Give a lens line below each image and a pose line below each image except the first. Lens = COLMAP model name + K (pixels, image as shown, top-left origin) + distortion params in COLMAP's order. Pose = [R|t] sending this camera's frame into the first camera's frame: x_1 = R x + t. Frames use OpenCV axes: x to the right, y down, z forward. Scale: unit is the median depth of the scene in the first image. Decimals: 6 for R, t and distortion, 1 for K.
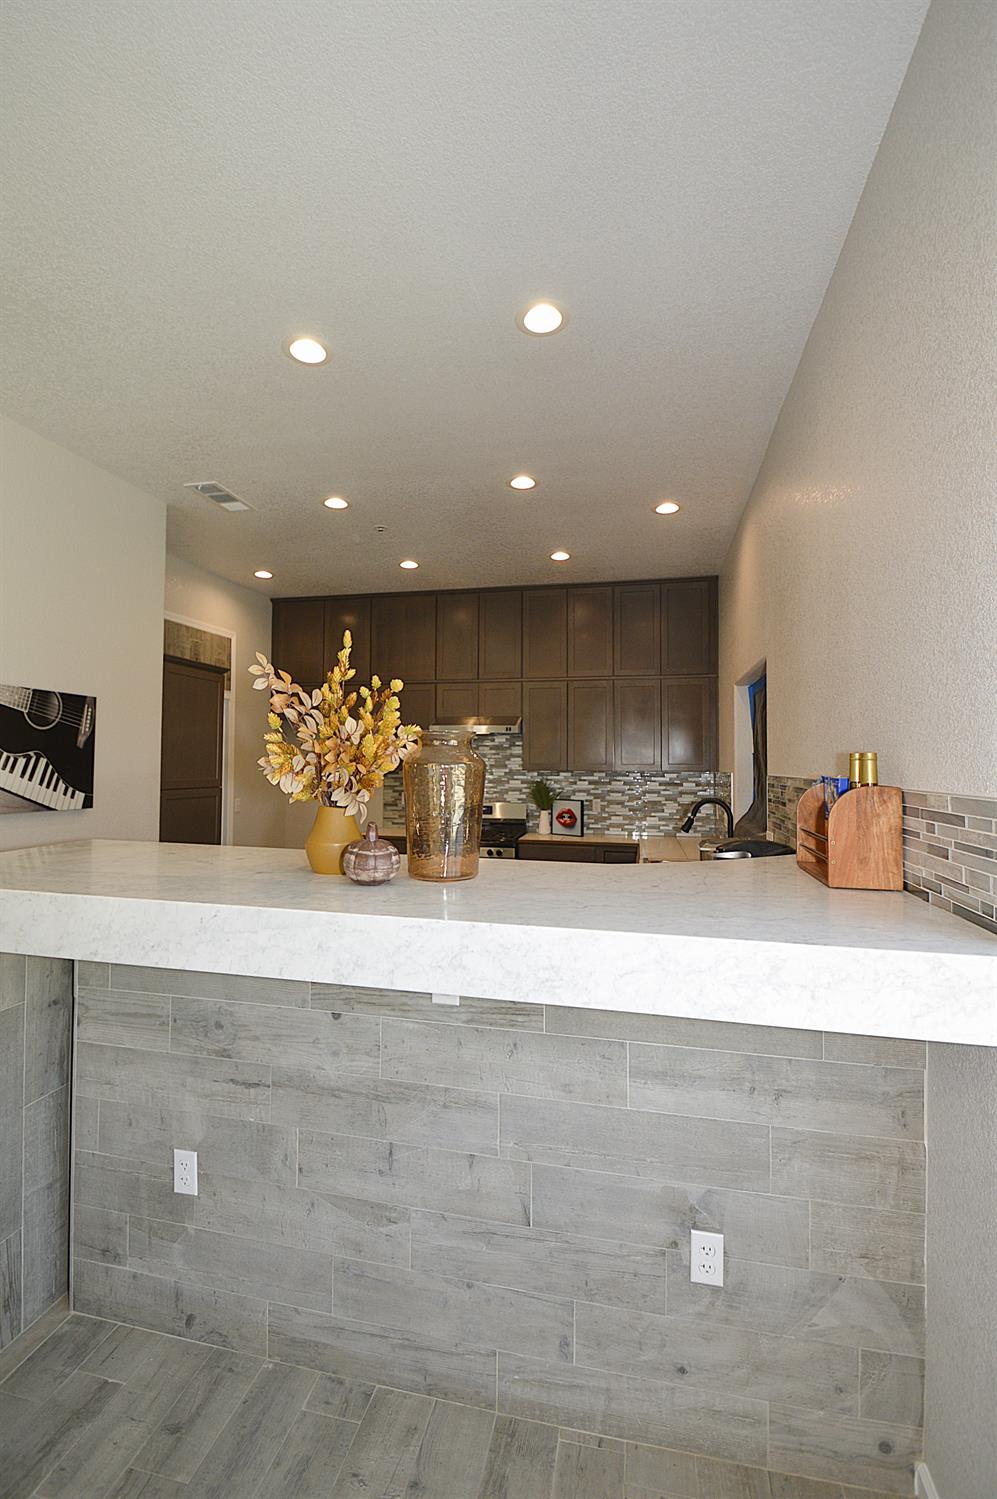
lens RADIAL K [[662.6, 0, 490.7], [0, 662.6, 749.6], [0, 0, 1]] dist [0.008593, -0.013026]
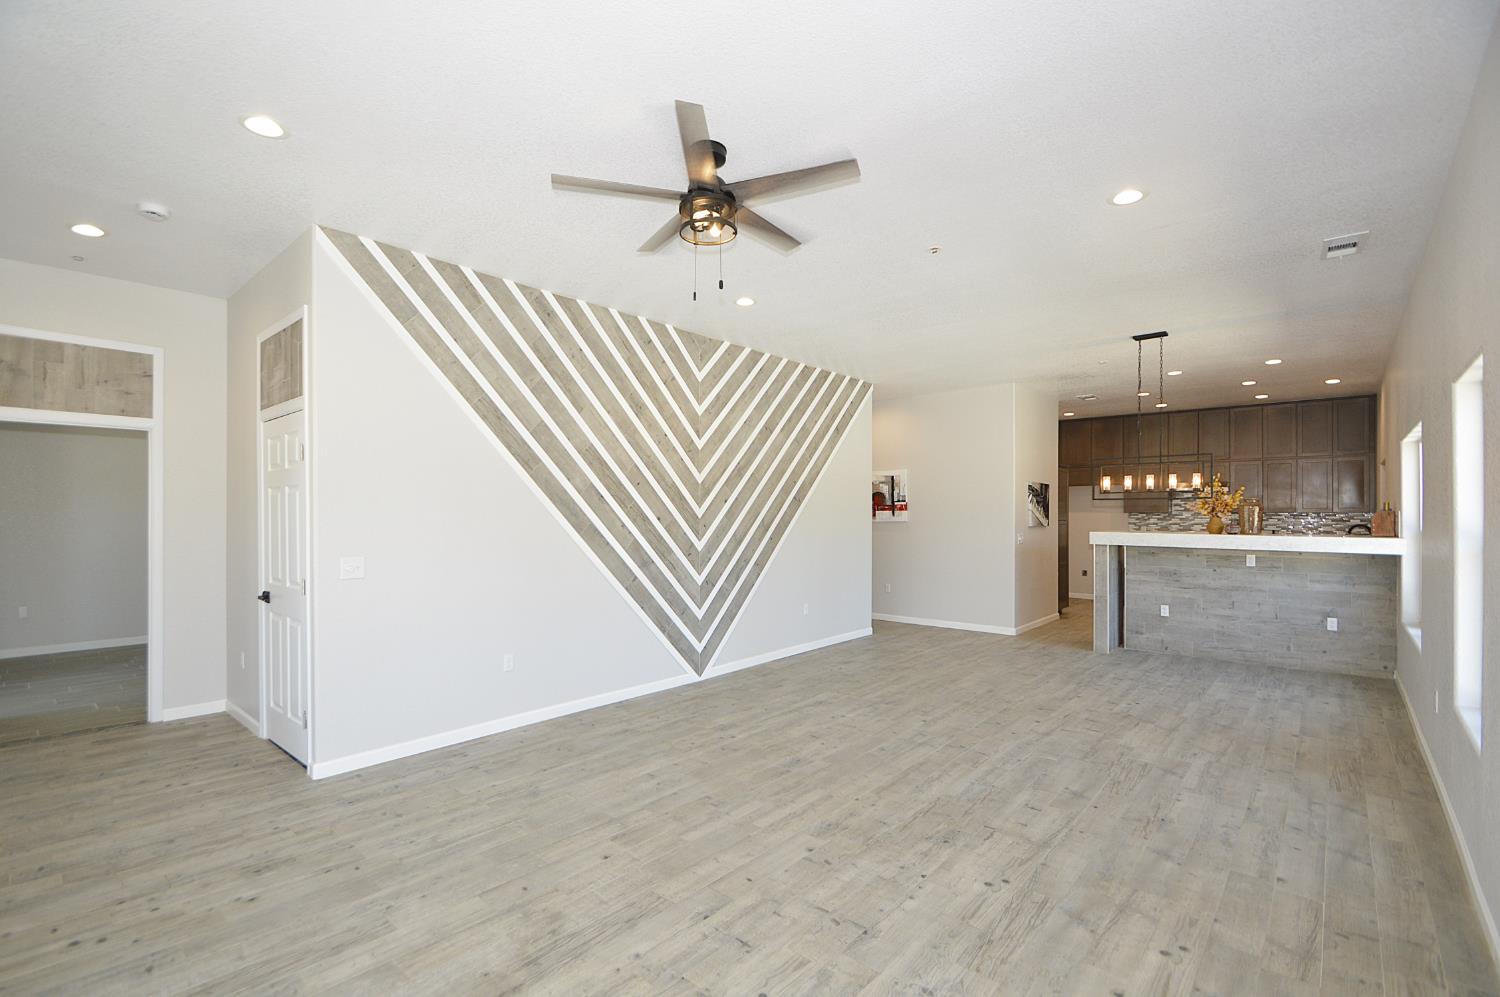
lens RADIAL K [[672.1, 0, 722.0], [0, 672.1, 517.5], [0, 0, 1]] dist [0.003028, -0.013641]
pose [[0.871463, -0.003289, -0.490451, -0.438336], [0.015110, 0.999683, 0.020144, -0.020600], [0.490229, -0.024965, 0.871236, -2.068028]]
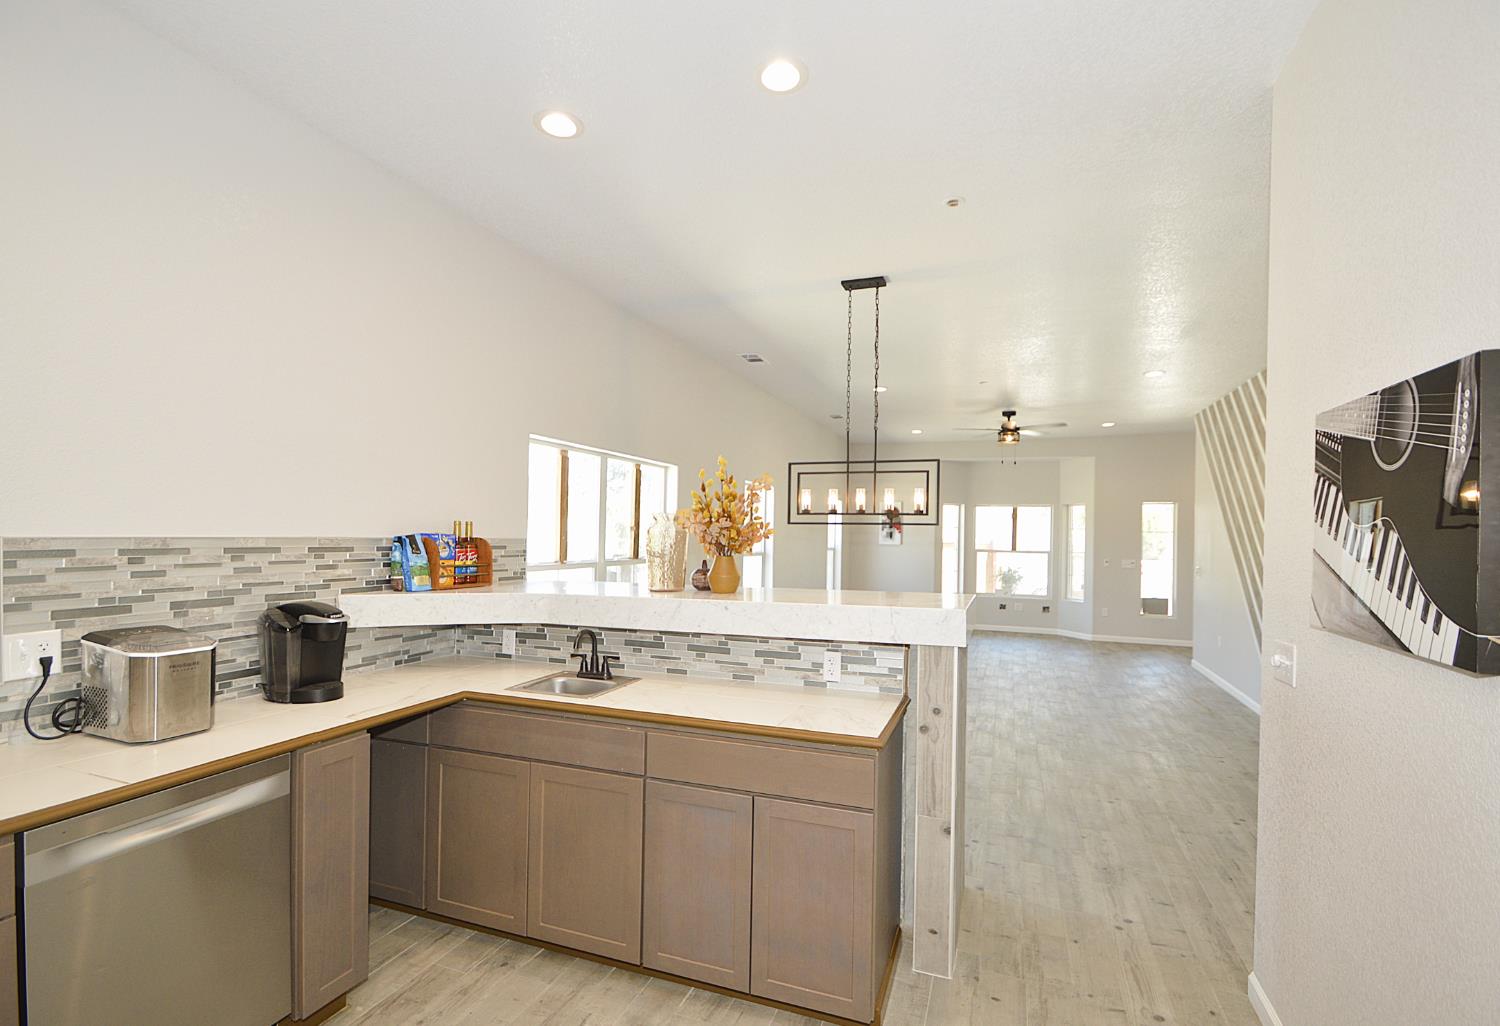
lens RADIAL K [[695.9, 0, 743.9], [0, 695.9, 536.3], [0, 0, 1]] dist [0.000510, -0.000255]
pose [[-0.990450, -0.020291, 0.136372, -0.279680], [-0.022709, 0.999611, -0.016195, 0.032221], [-0.135990, -0.019137, -0.990525, 1.468999]]
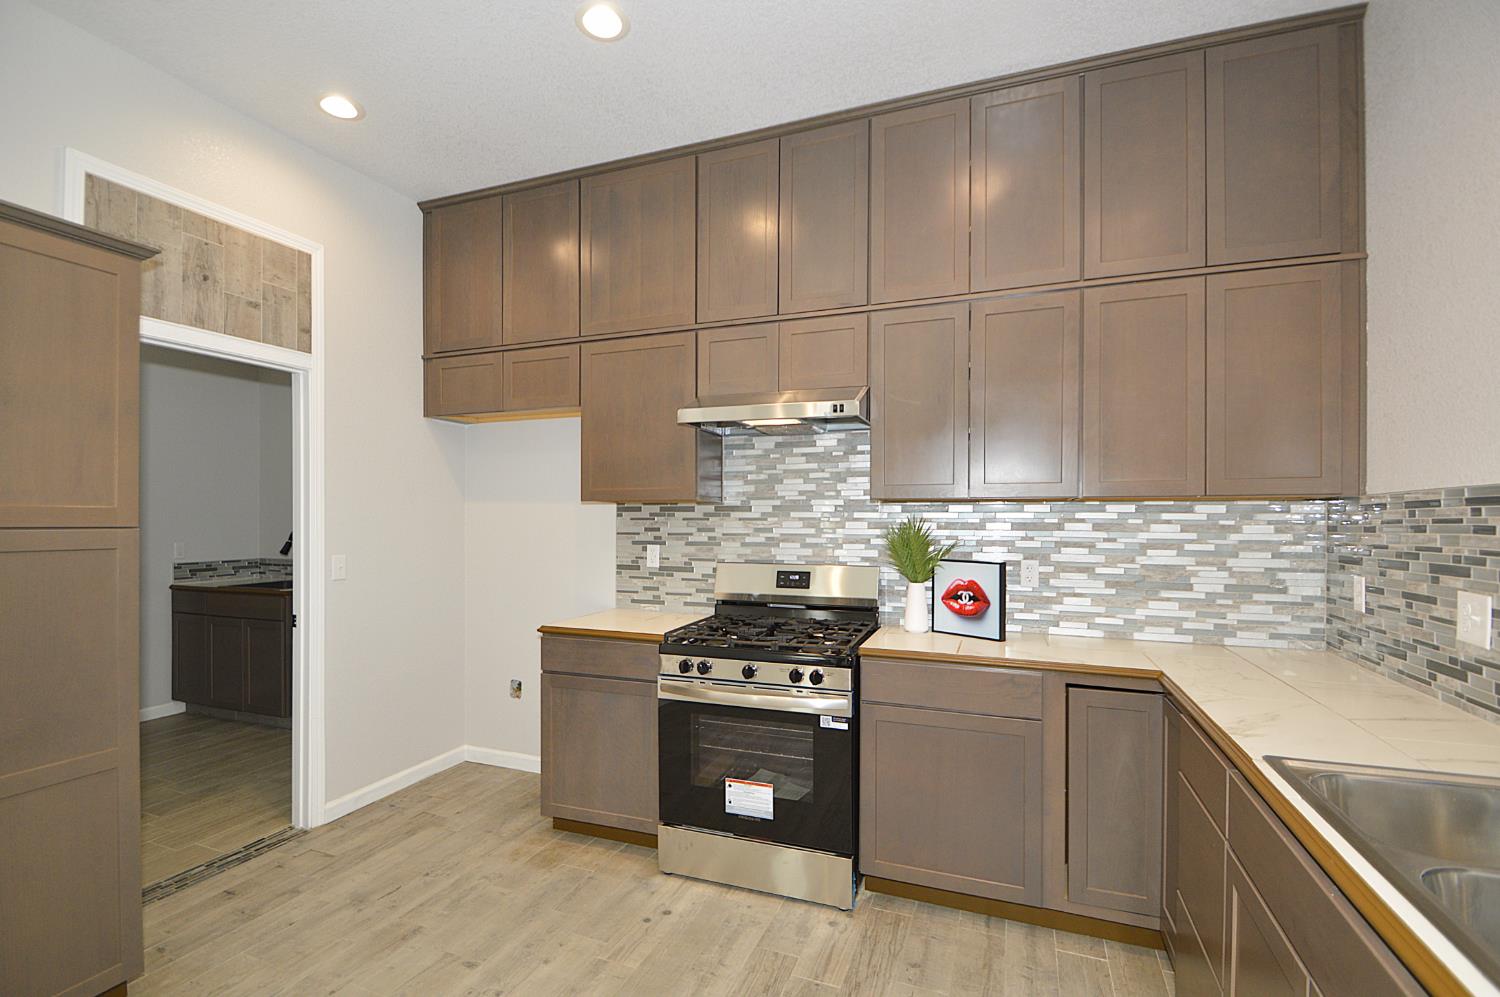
lens RADIAL K [[680.6, 0, 728.5], [0, 680.6, 519.8], [0, 0, 1]] dist [0.021611, -0.023554]
pose [[0.984615, -0.003269, -0.174704, 0.059001], [0.007155, 0.999741, 0.021620, 0.061416], [0.174588, -0.022537, 0.984384, 0.877690]]
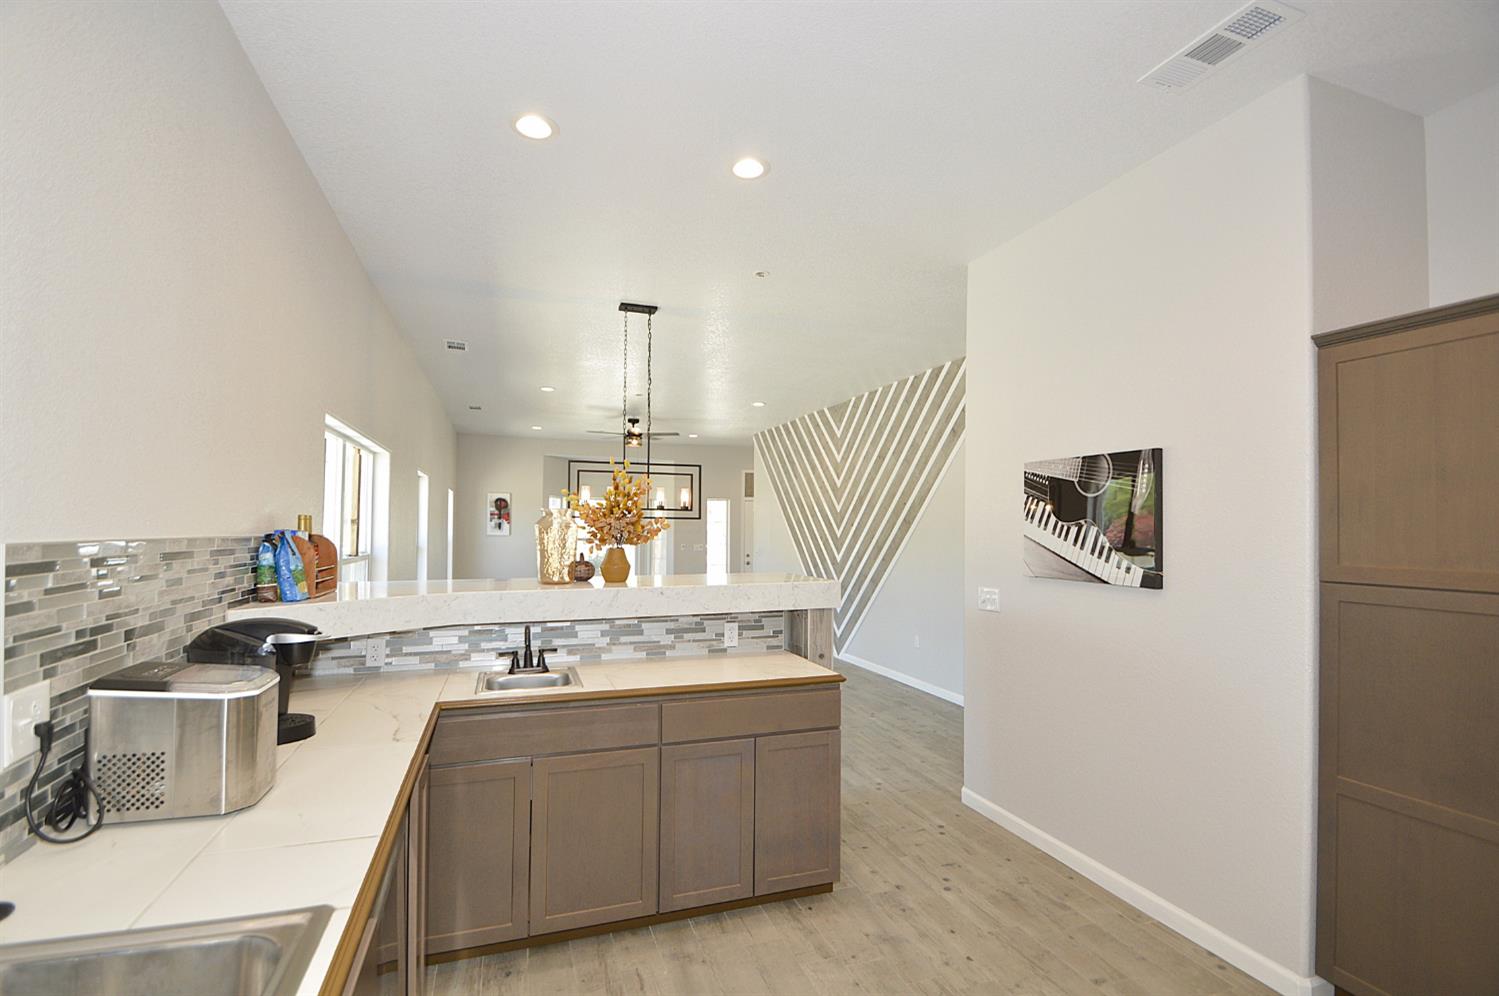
lens RADIAL K [[680.1, 0, 728.0], [0, 680.1, 519.2], [0, 0, 1]] dist [0.021611, -0.023554]
pose [[-0.857183, -0.019467, -0.514644, 0.268161], [-0.002226, 0.999416, -0.034096, 0.035400], [0.515007, -0.028081, -0.856726, 1.497006]]
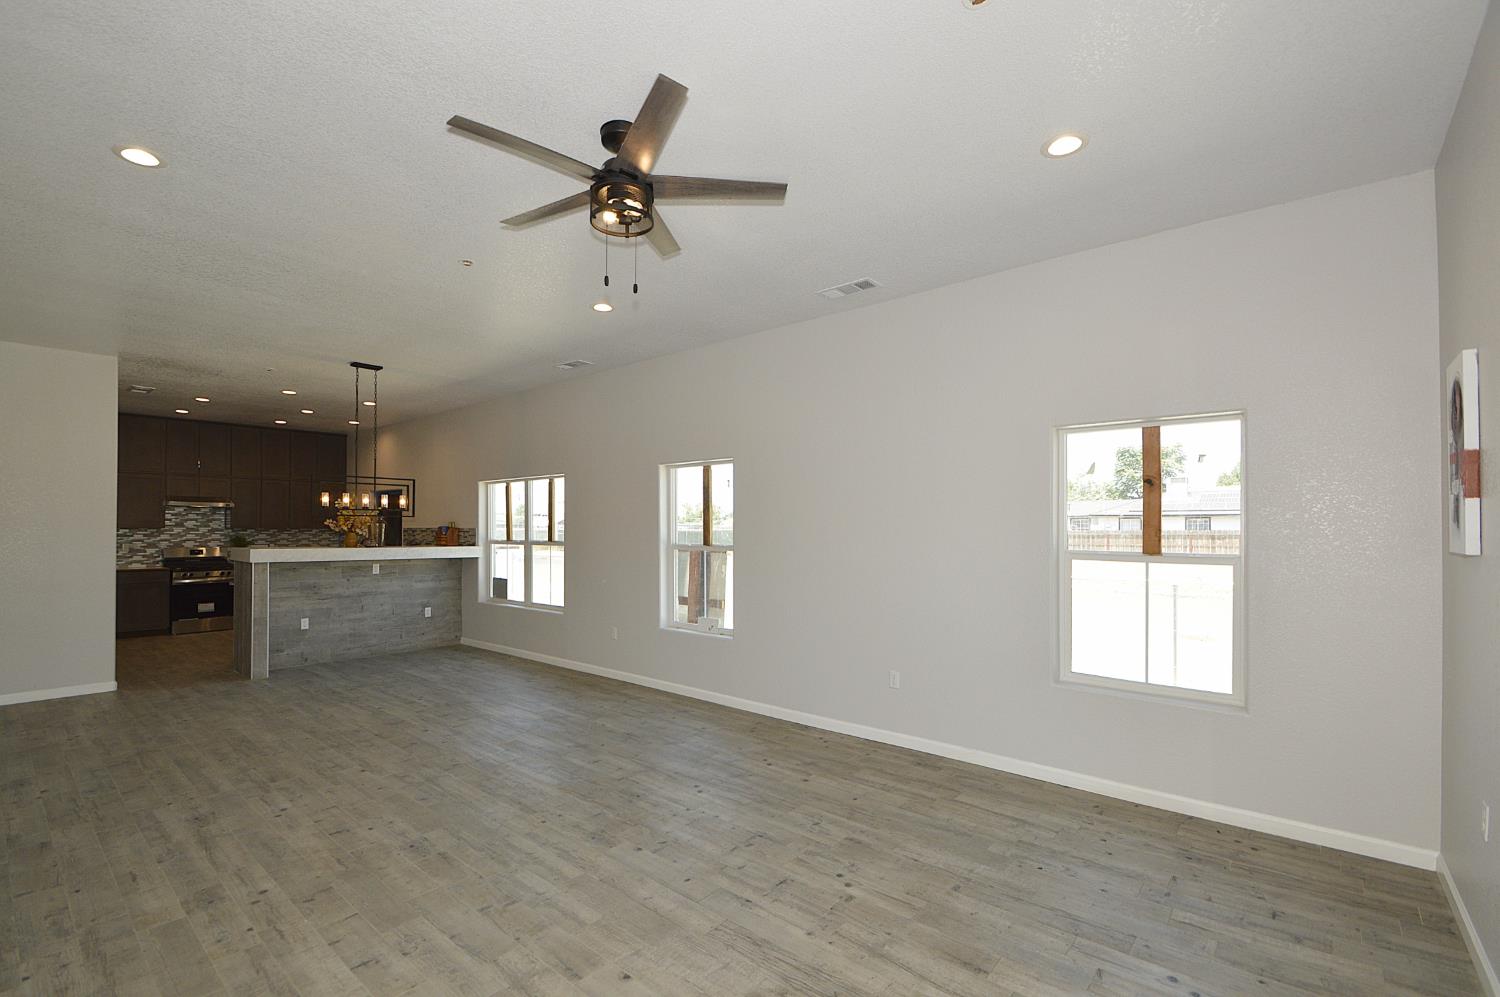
lens RADIAL K [[663.1, 0, 738.1], [0, 663.1, 519.9], [0, 0, 1]] dist [0.008593, -0.013026]
pose [[0.464856, 0.006211, 0.885364, -1.561033], [-0.016023, 0.999871, 0.001398, -0.025622], [-0.885241, -0.014836, 0.464896, -1.781647]]
